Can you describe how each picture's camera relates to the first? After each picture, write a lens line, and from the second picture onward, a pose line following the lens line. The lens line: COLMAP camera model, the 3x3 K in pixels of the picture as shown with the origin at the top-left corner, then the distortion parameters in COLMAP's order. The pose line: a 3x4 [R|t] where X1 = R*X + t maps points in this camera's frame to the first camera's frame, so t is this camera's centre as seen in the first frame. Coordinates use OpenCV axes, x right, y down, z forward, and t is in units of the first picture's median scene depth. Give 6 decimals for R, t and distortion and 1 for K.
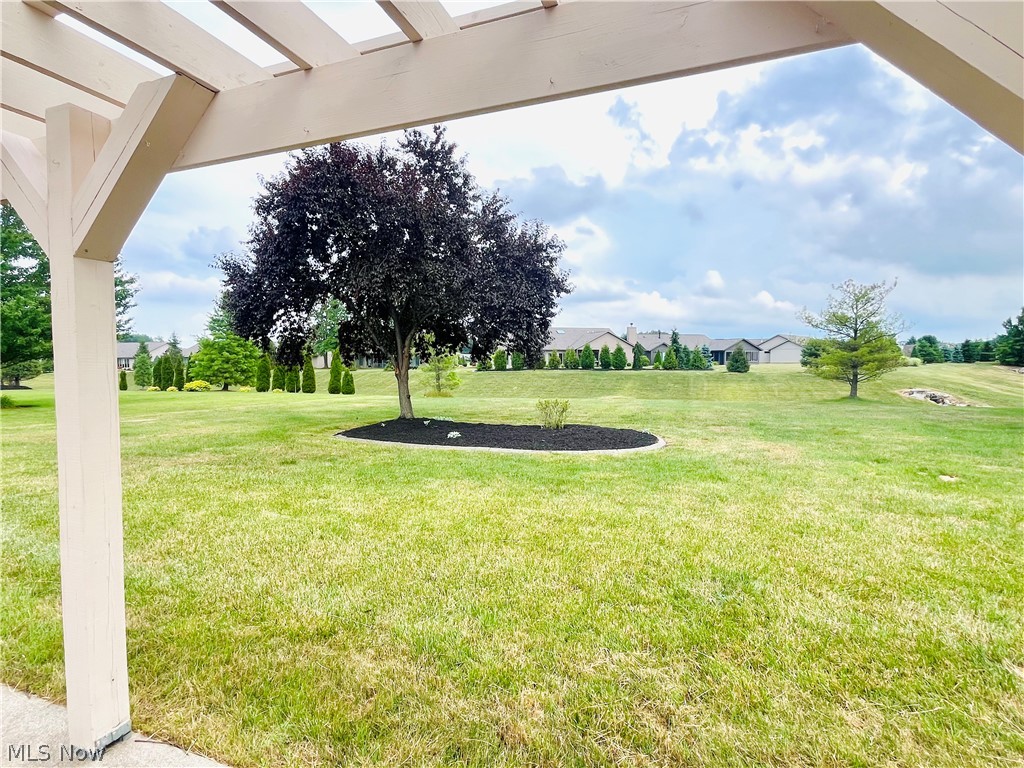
lens RADIAL K [[515.5, 0, 511.1], [0, 515.5, 387.2], [0, 0, 1]] dist [-0.000220, -0.000178]
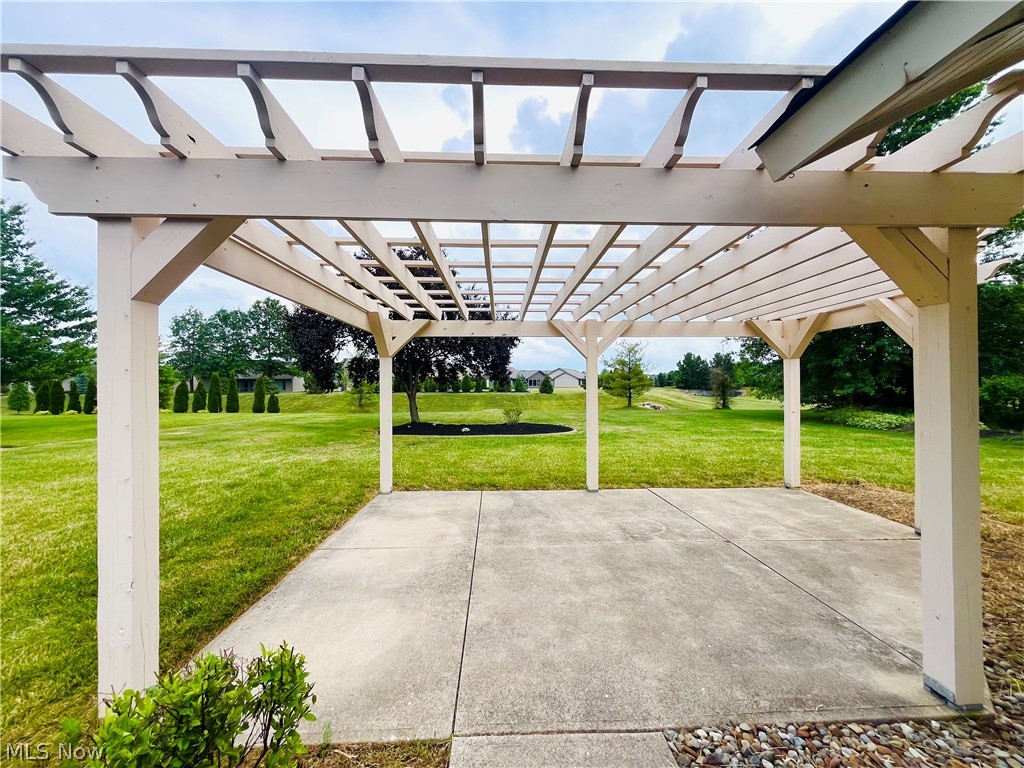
lens RADIAL K [[413.0, 0, 511.4], [0, 413.0, 384.8], [0, 0, 1]] dist [-0.002878, 0.000267]
pose [[0.923518, 0.001861, 0.383551, -0.167112], [0.018547, 0.998602, -0.049503, 0.005635], [-0.383107, 0.052831, 0.922192, -0.101270]]
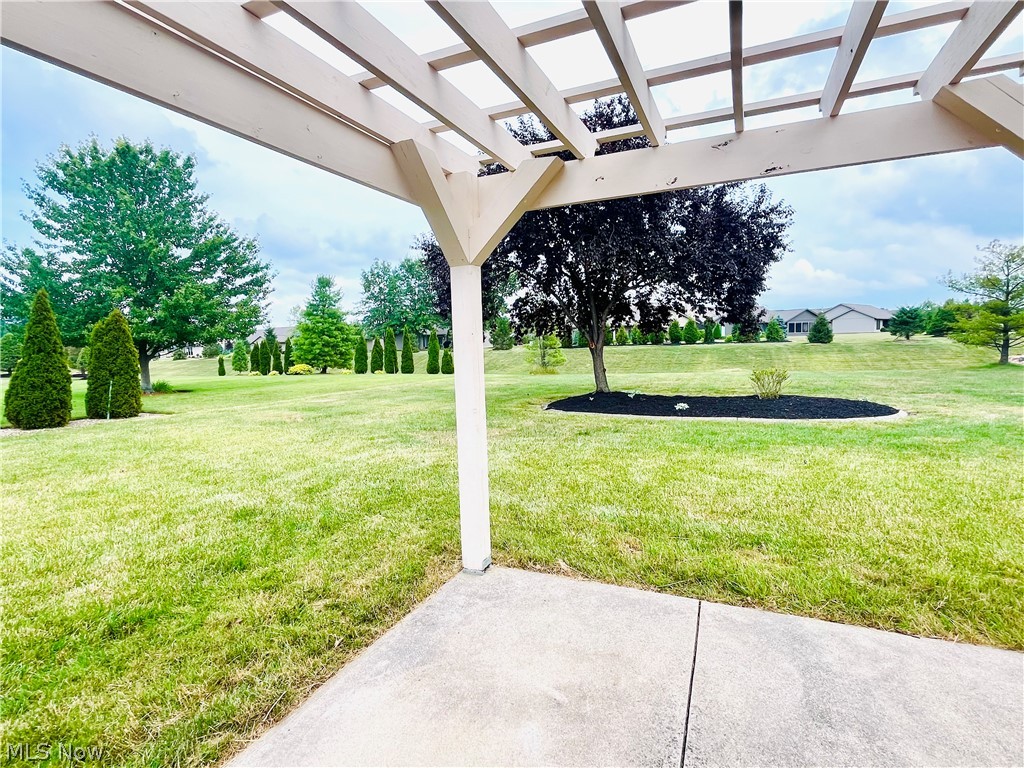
lens RADIAL K [[515.5, 0, 511.1], [0, 515.5, 387.2], [0, 0, 1]] dist [-0.000220, -0.000178]
pose [[0.998279, -0.022190, -0.054280, -0.132837], [0.024337, 0.998934, 0.039217, 0.002758], [0.053352, -0.040470, 0.997755, -0.005284]]
